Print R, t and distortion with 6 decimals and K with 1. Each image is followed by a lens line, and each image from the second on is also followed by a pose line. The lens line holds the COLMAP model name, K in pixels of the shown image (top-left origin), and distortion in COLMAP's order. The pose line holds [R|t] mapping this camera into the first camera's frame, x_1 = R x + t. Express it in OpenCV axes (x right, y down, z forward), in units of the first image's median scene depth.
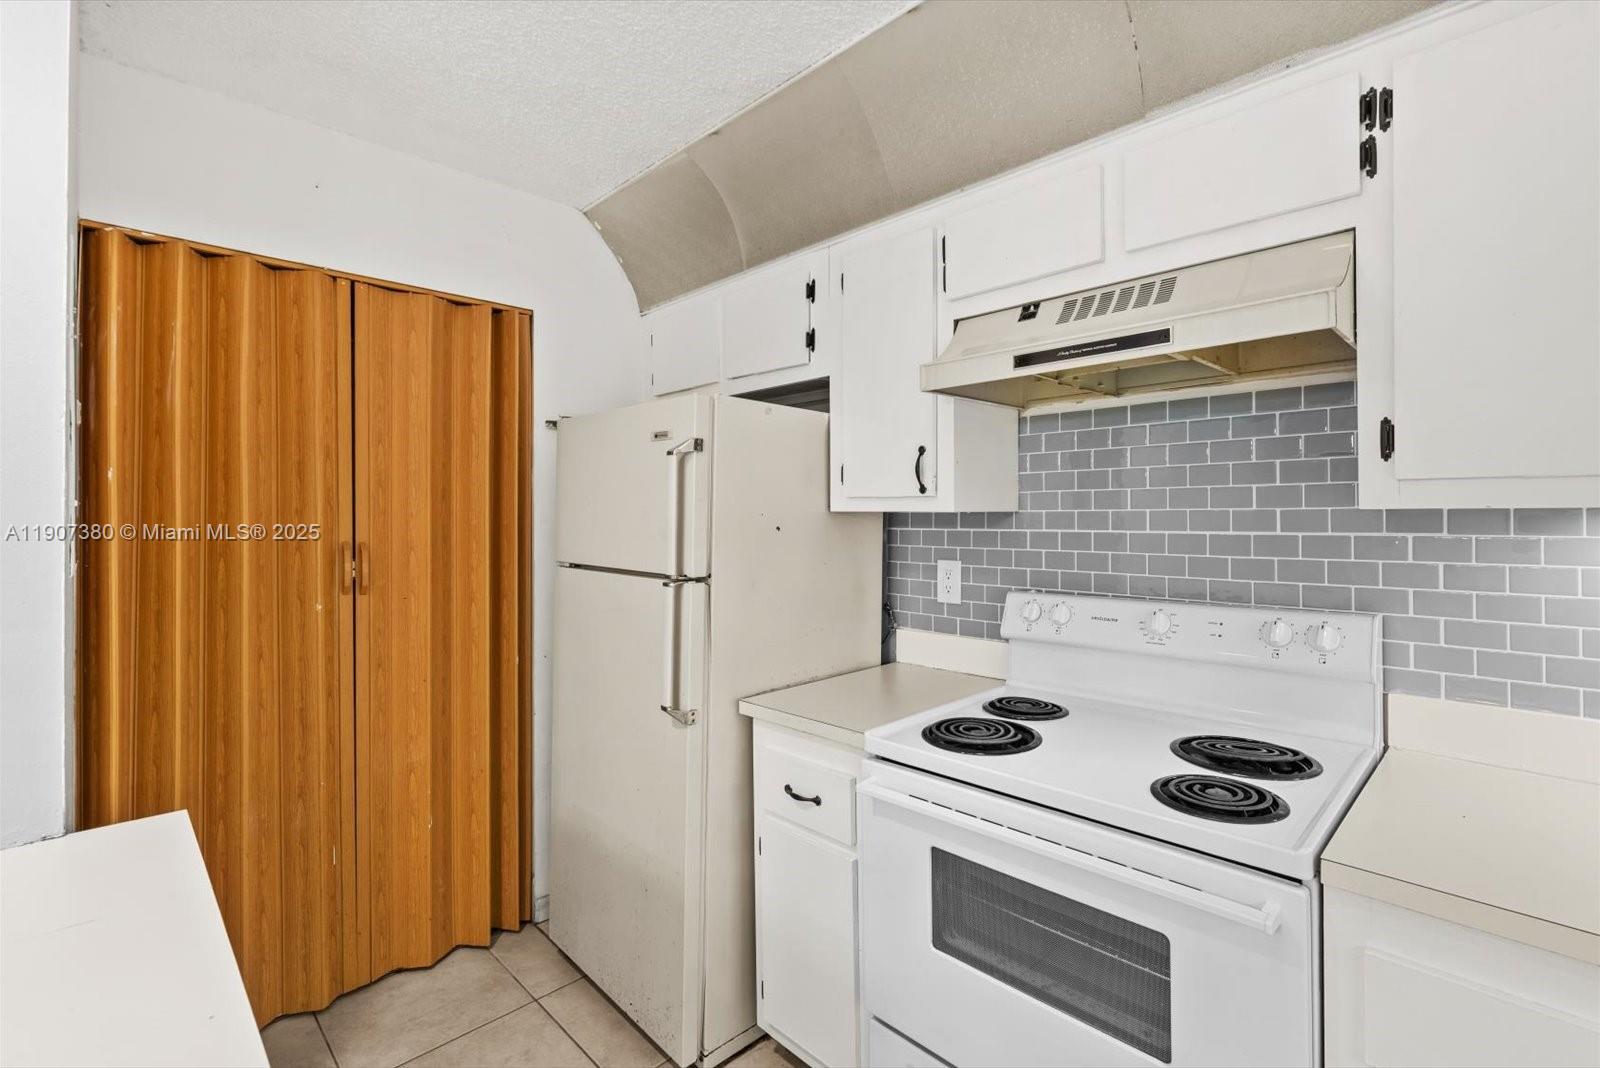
lens RADIAL K [[719.0, 0, 804.4], [0, 719.0, 516.5], [0, 0, 1]] dist [-0.000021, -0.000412]
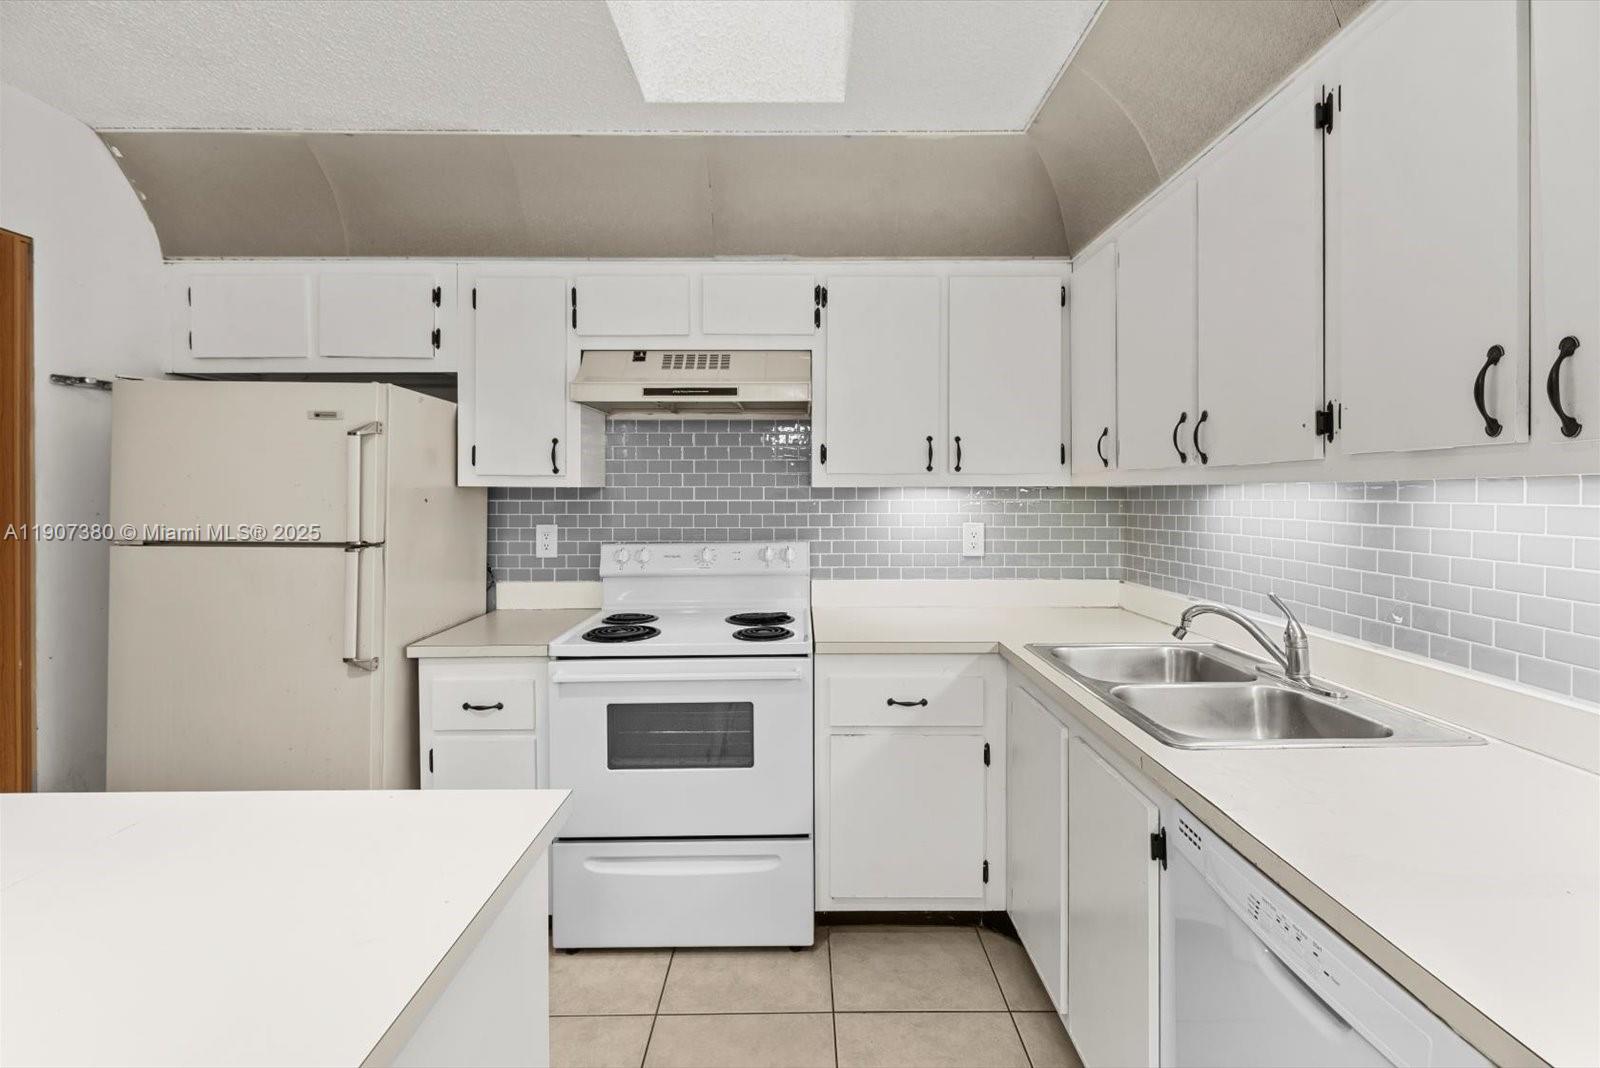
lens RADIAL K [[719.0, 0, 804.4], [0, 719.0, 516.5], [0, 0, 1]] dist [-0.000021, -0.000412]
pose [[0.699650, -0.023219, 0.714108, -0.481495], [-0.001044, 0.999438, 0.033519, 0.003091], [-0.714485, -0.024197, 0.699233, -0.287744]]
